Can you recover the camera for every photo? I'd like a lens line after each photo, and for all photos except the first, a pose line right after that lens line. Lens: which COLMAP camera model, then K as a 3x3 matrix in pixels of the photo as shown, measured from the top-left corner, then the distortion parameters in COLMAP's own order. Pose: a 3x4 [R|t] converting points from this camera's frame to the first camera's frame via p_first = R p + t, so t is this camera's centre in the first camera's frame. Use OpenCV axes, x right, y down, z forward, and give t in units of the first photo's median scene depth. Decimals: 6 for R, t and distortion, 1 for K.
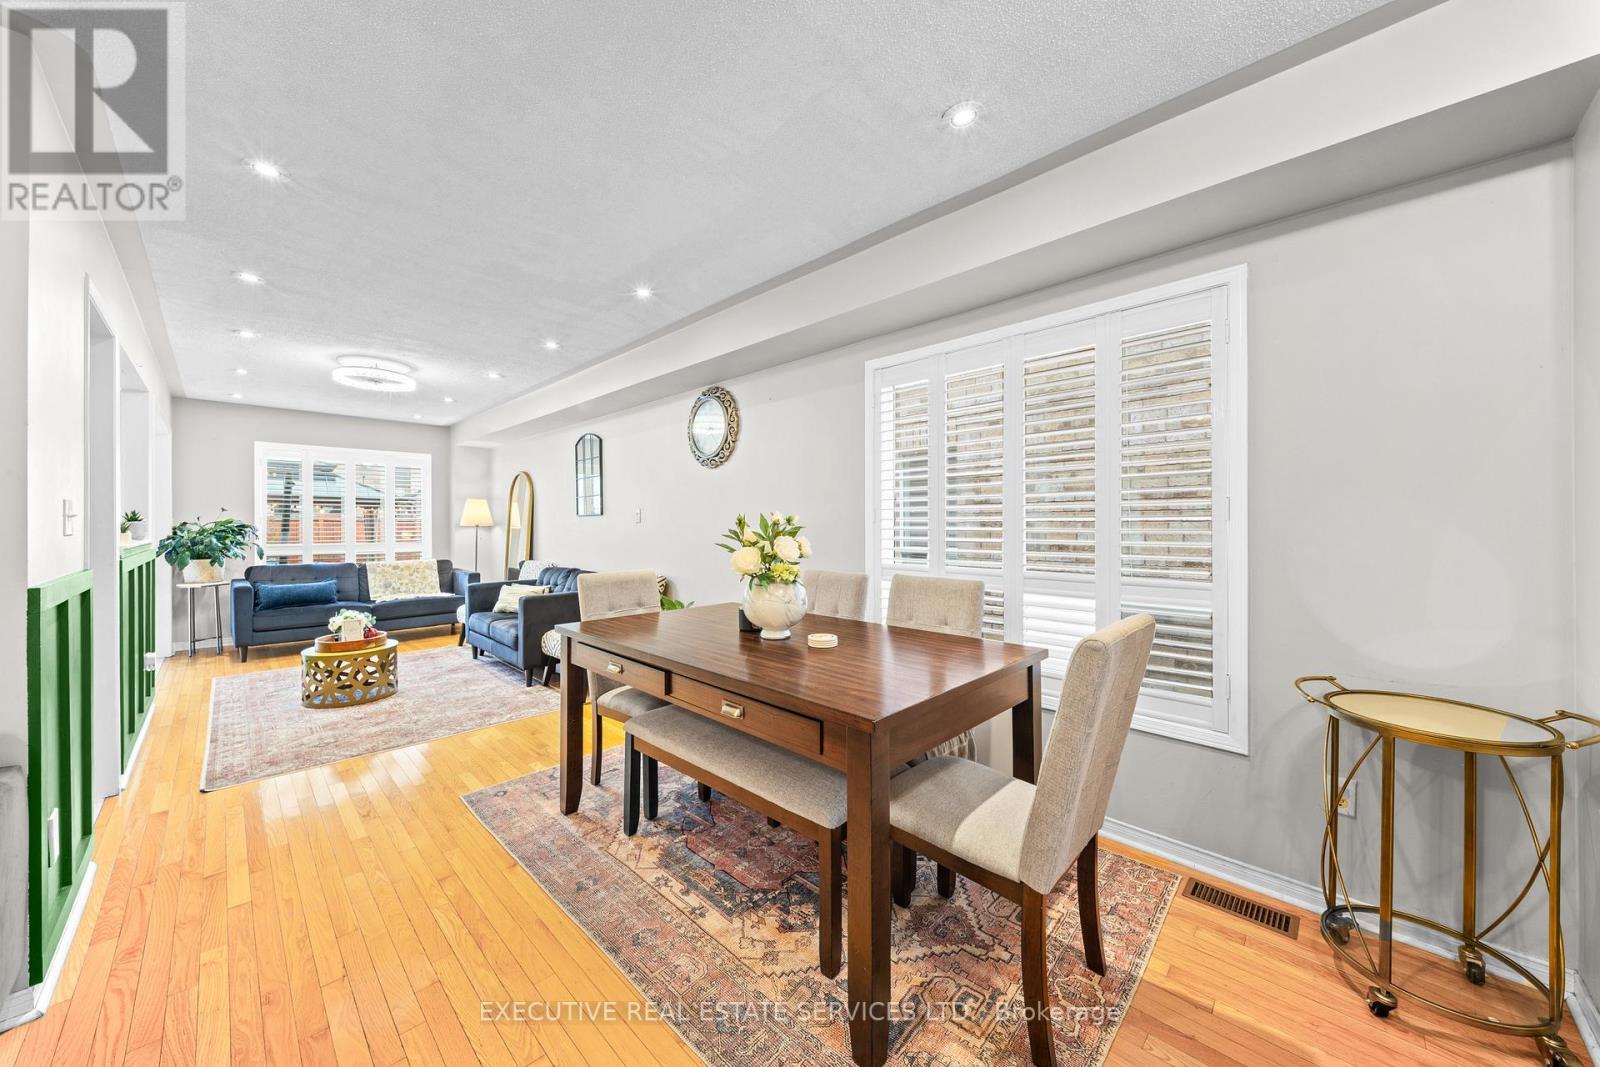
lens RADIAL K [[552.1, 0, 782.9], [0, 552.1, 524.3], [0, 0, 1]] dist [0.000037, -0.001309]
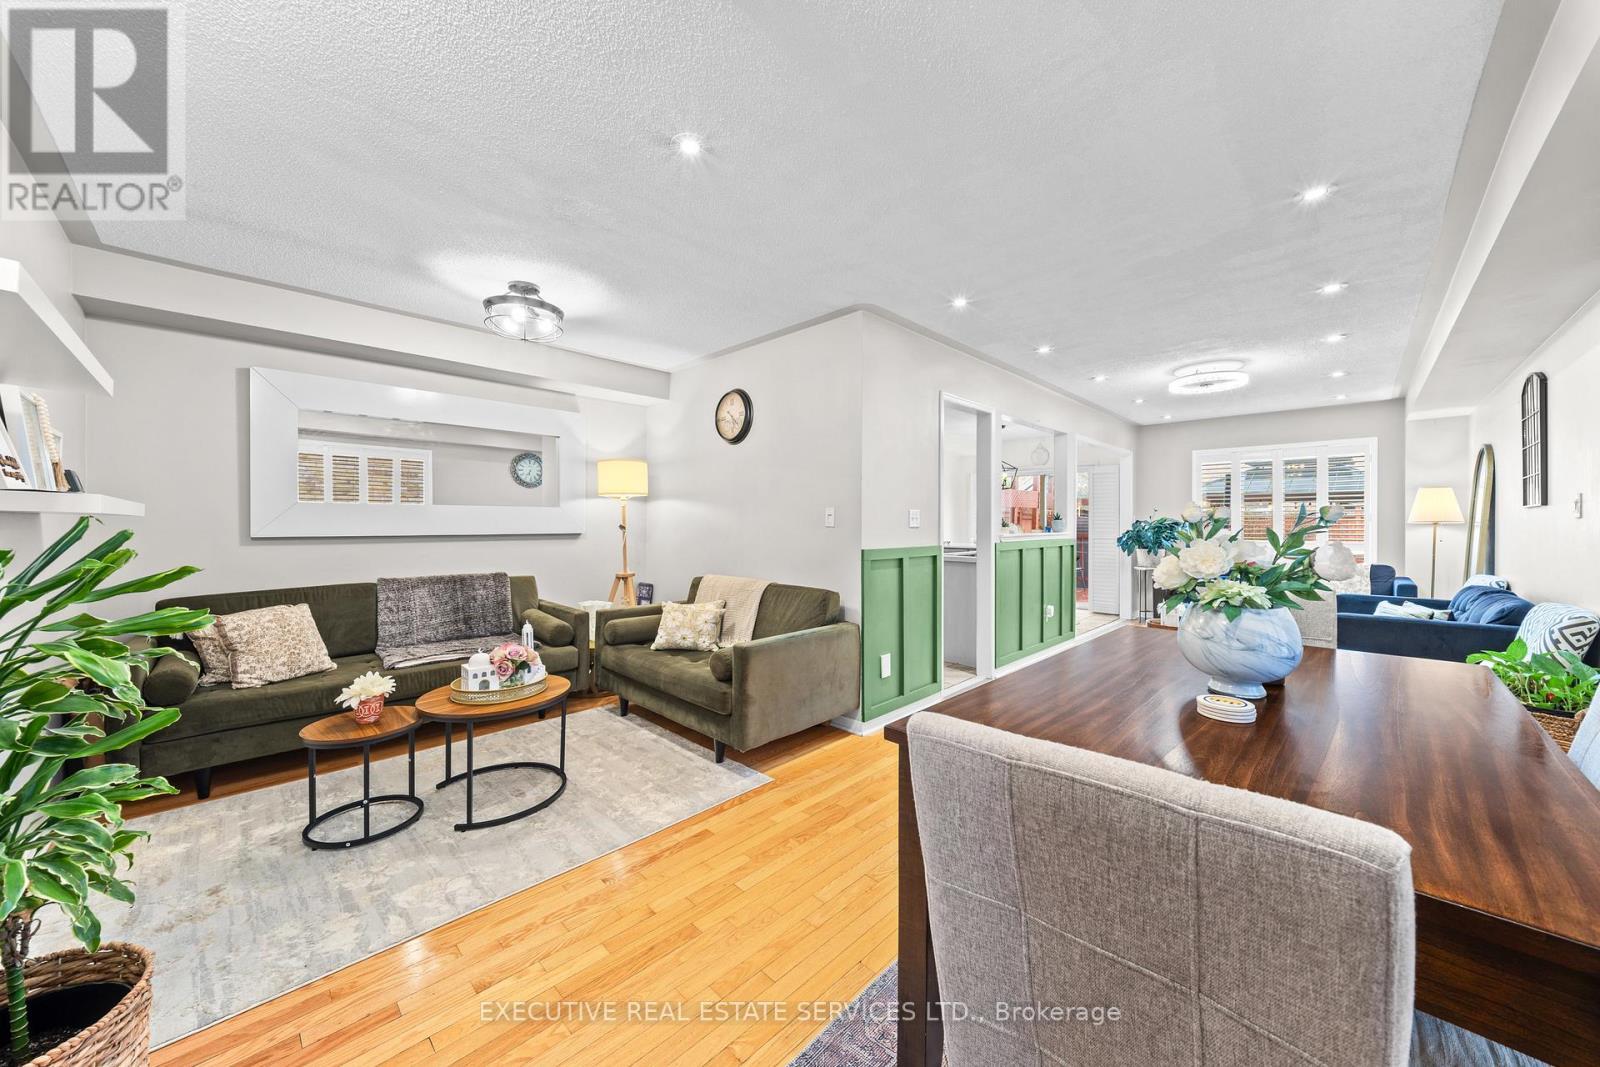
lens RADIAL K [[552.1, 0, 813.1], [0, 552.1, 524.6], [0, 0, 1]] dist [0.000037, -0.001309]
pose [[0.035344, 0.004720, -0.999364, 0.294538], [0.002131, 0.999986, 0.004798, -0.000244], [0.999373, -0.002299, 0.035333, 0.224553]]
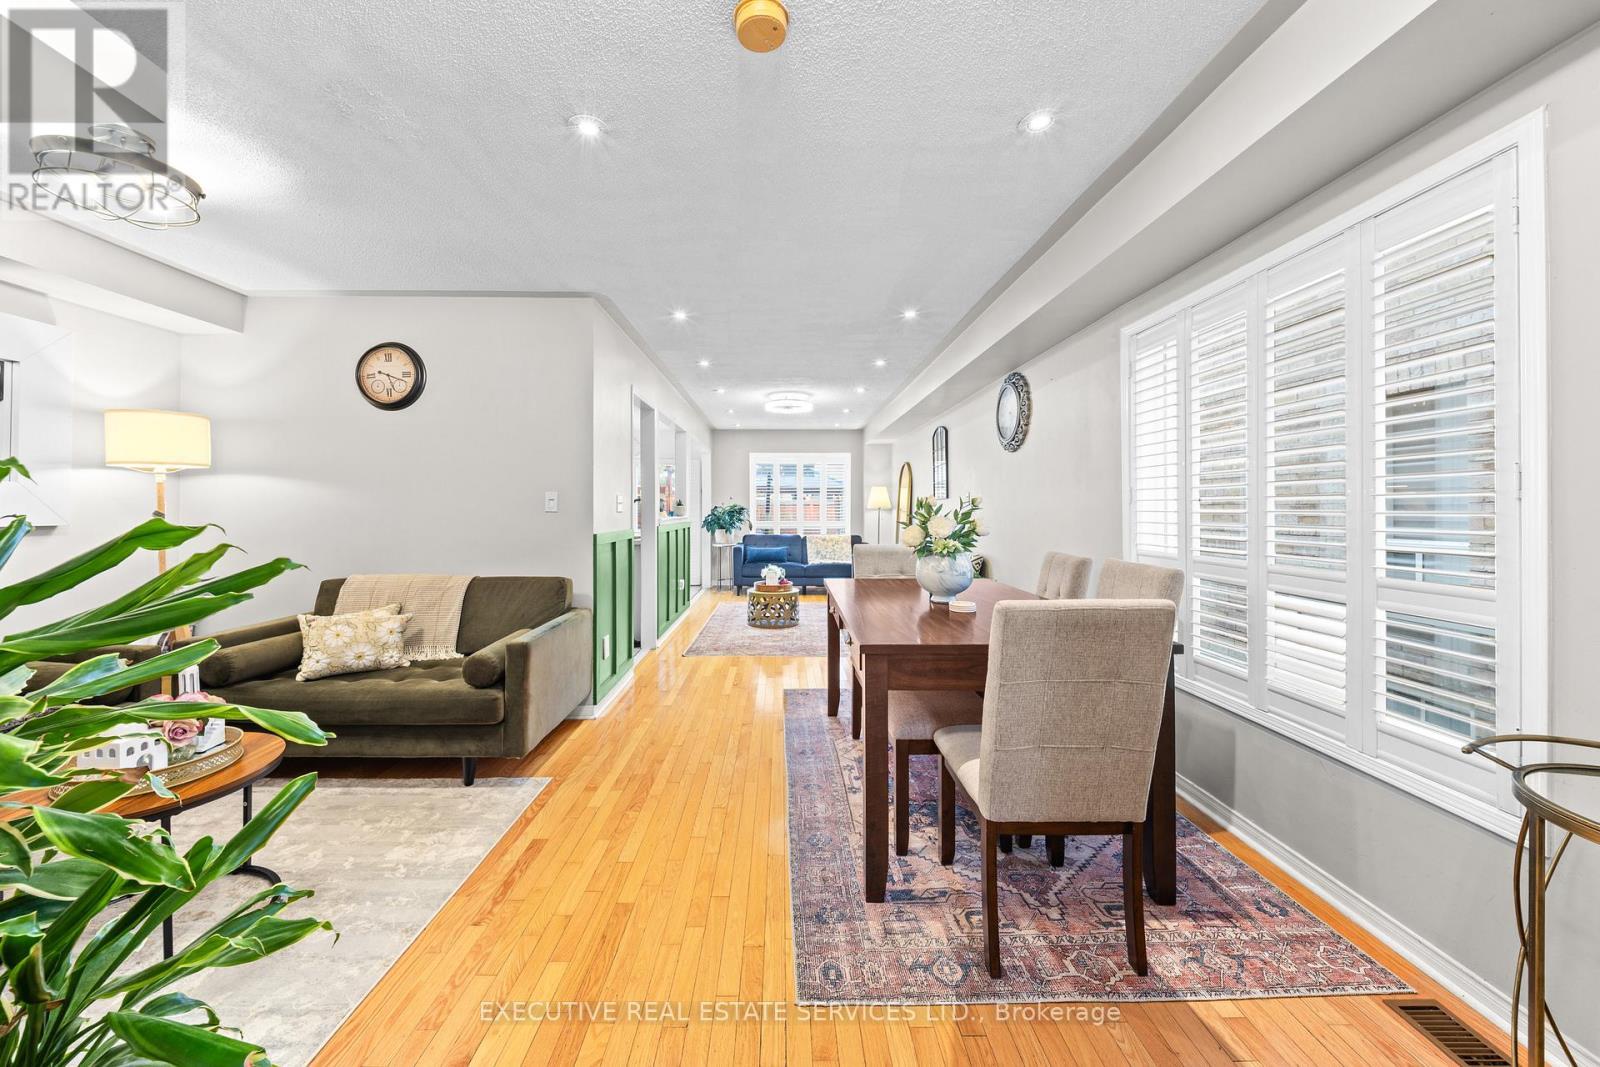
lens RADIAL K [[552.1, 0, 785.0], [0, 552.1, 508.1], [0, 0, 1]] dist [0.000037, -0.001309]
pose [[0.716802, -0.001278, -0.697276, 0.264785], [0.002444, 0.999997, 0.000680, 0.001543], [0.697272, -0.002191, 0.716803, -0.037258]]
